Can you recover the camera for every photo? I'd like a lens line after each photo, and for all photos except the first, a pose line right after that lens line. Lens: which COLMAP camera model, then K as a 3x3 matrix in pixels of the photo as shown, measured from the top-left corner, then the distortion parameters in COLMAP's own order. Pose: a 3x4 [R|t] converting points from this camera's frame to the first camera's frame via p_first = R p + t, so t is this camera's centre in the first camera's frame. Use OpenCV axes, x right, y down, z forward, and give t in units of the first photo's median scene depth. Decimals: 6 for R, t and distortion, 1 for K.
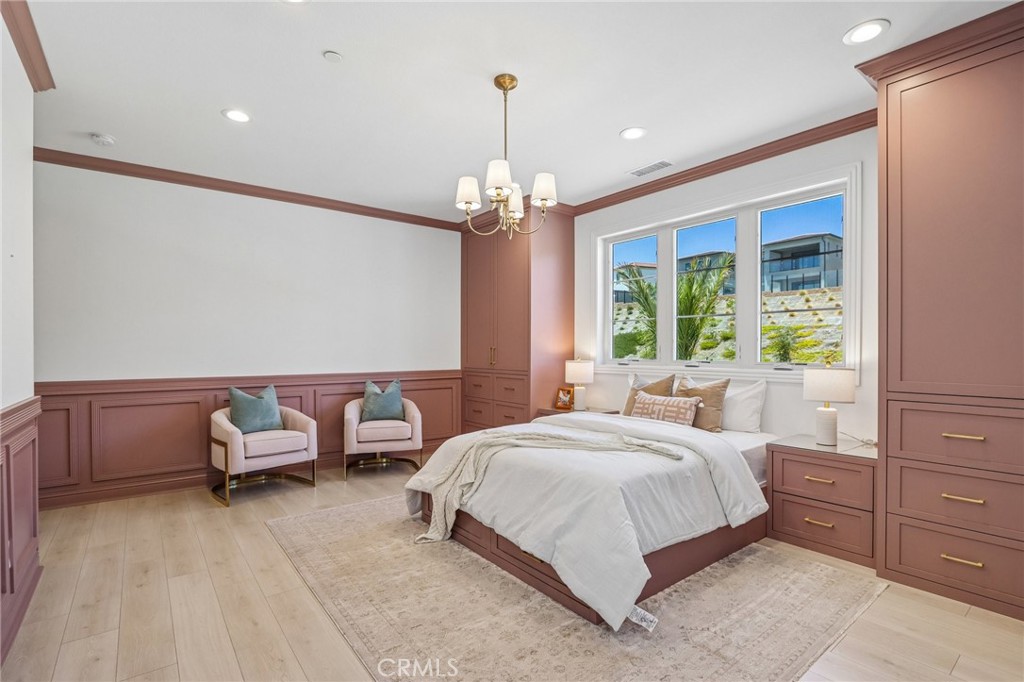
lens RADIAL K [[476.4, 0, 502.9], [0, 476.4, 345.2], [0, 0, 1]] dist [-0.015389, 0.000289]
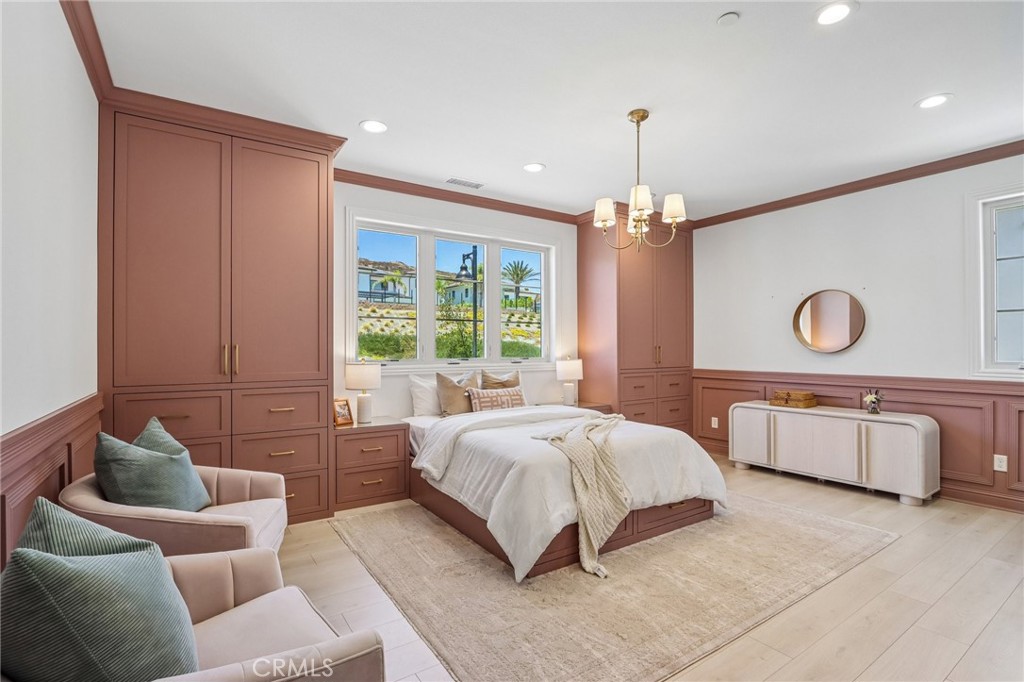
lens RADIAL K [[476.4, 0, 505.4], [0, 476.4, 347.0], [0, 0, 1]] dist [-0.015389, 0.000289]
pose [[0.067210, -0.005790, 0.997722, -1.120647], [-0.016172, 0.999845, 0.006891, -0.007123], [-0.997608, -0.016599, 0.067106, 1.200446]]
